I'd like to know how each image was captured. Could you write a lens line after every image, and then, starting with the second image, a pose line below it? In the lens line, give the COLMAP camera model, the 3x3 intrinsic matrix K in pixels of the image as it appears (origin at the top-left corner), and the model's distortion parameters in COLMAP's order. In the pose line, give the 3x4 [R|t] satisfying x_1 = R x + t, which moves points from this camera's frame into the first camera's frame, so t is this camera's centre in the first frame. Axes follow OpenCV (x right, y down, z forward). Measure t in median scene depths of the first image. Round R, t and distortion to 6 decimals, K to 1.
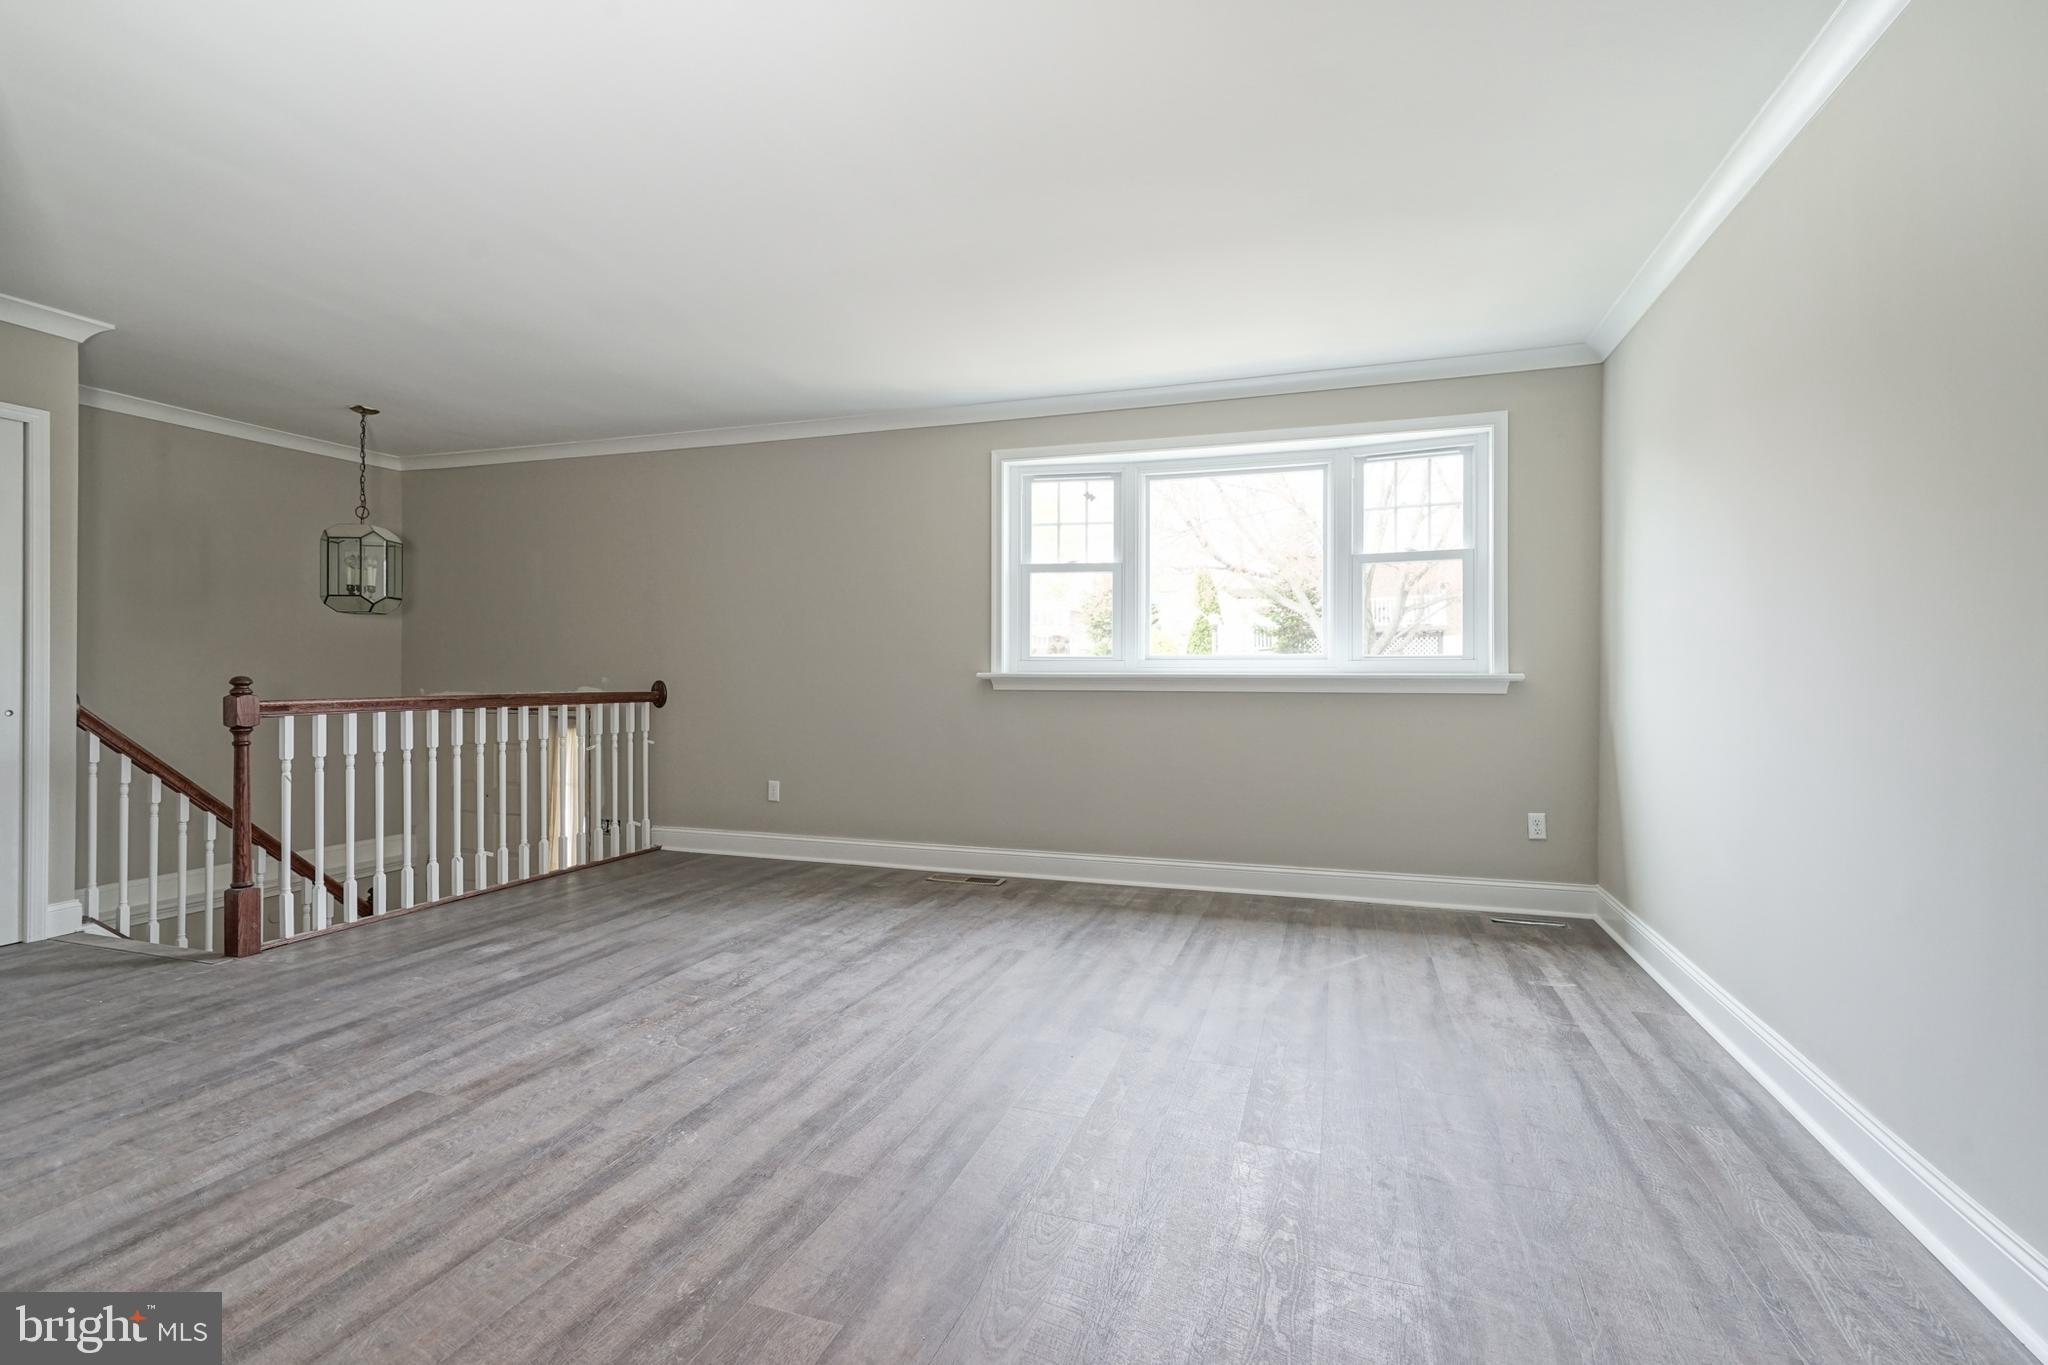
lens RADIAL K [[969.4, 0, 986.9], [0, 969.4, 673.0], [0, 0, 1]] dist [-0.001235, 0.000458]
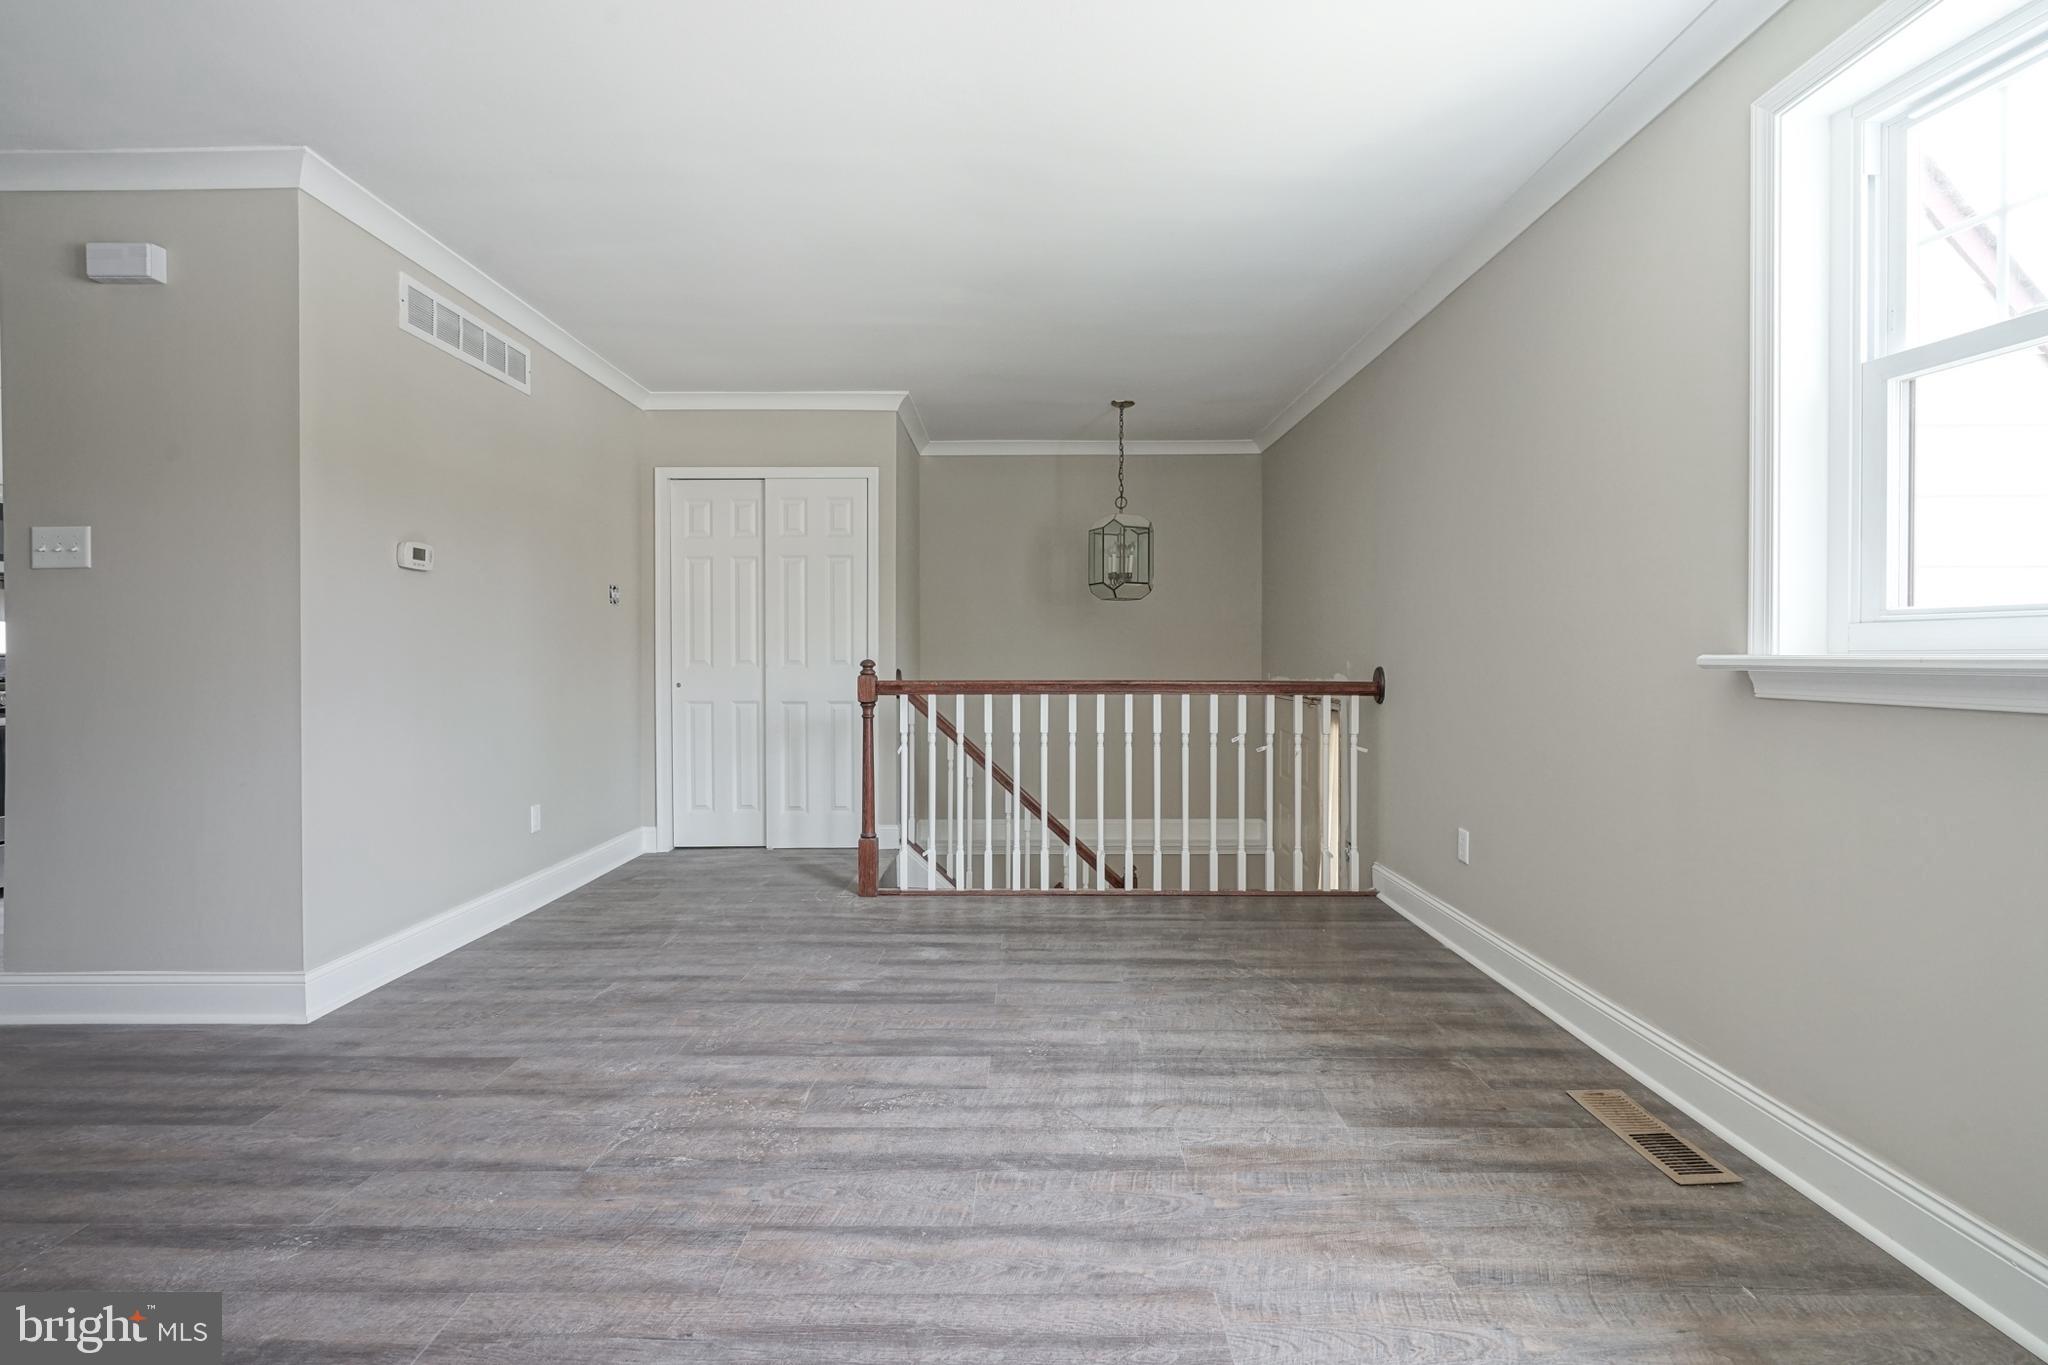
lens RADIAL K [[922.6, 0, 1021.9], [0, 922.6, 662.9], [0, 0, 1]] dist [-0.002523, 0.001457]
pose [[0.338842, 0.005057, -0.940830, 0.312692], [0.000850, 0.999984, 0.005681, 0.001010], [0.940843, -0.002725, 0.338832, 0.696896]]
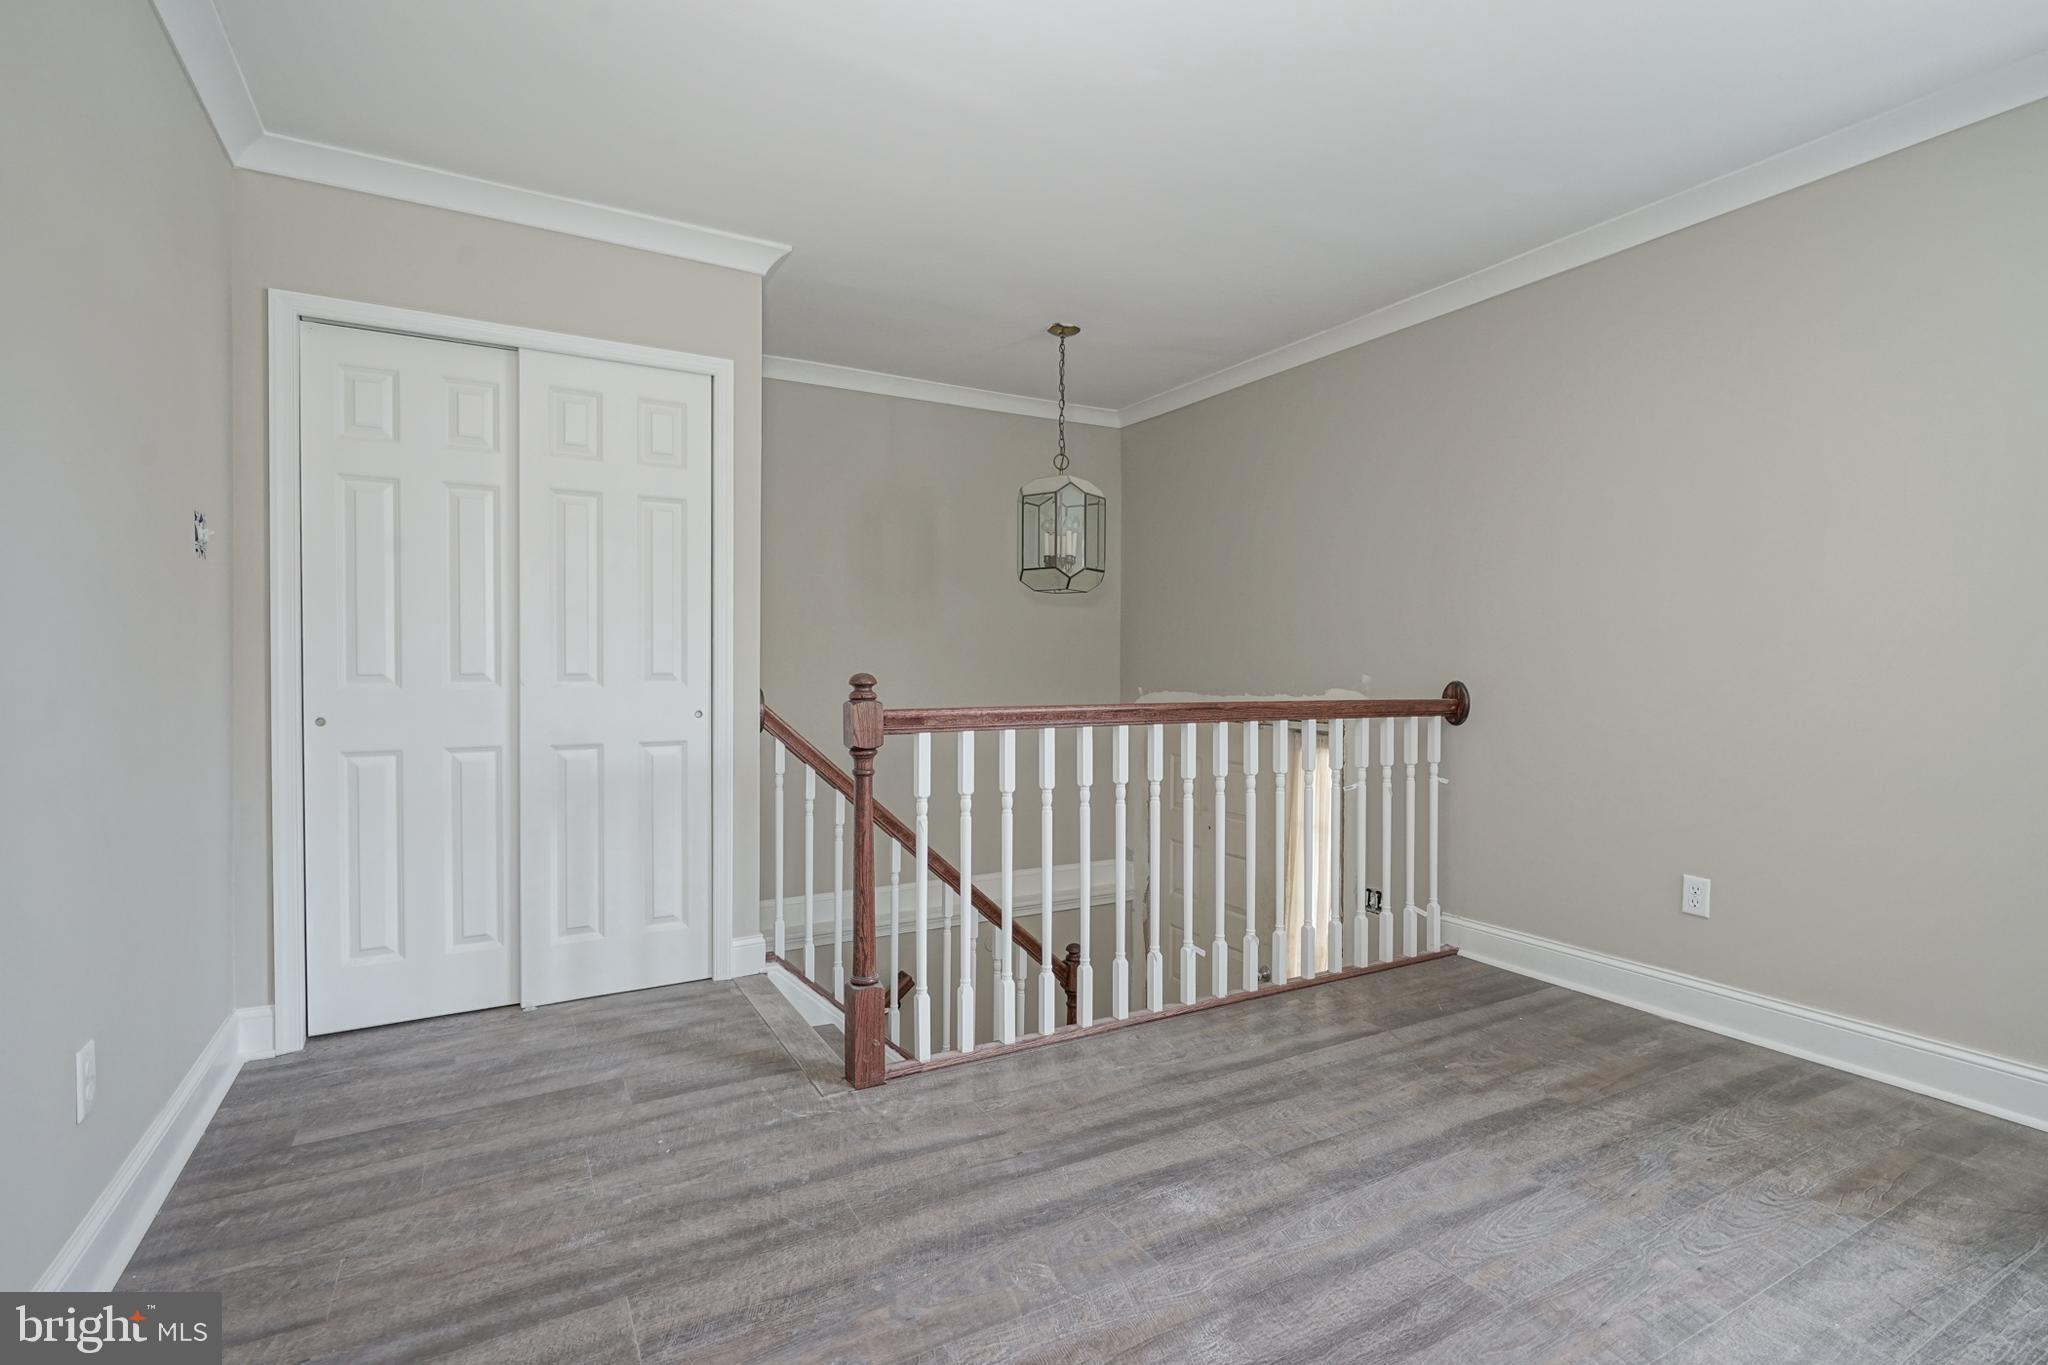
lens RADIAL K [[929.3, 0, 1017.5], [0, 929.3, 677.7], [0, 0, 1]] dist [-0.001999, 0.001151]
pose [[0.765161, 0.009711, -0.643766, -0.233539], [-0.002254, 0.999921, 0.012404, -0.001856], [0.643835, -0.008040, 0.765122, 0.500078]]
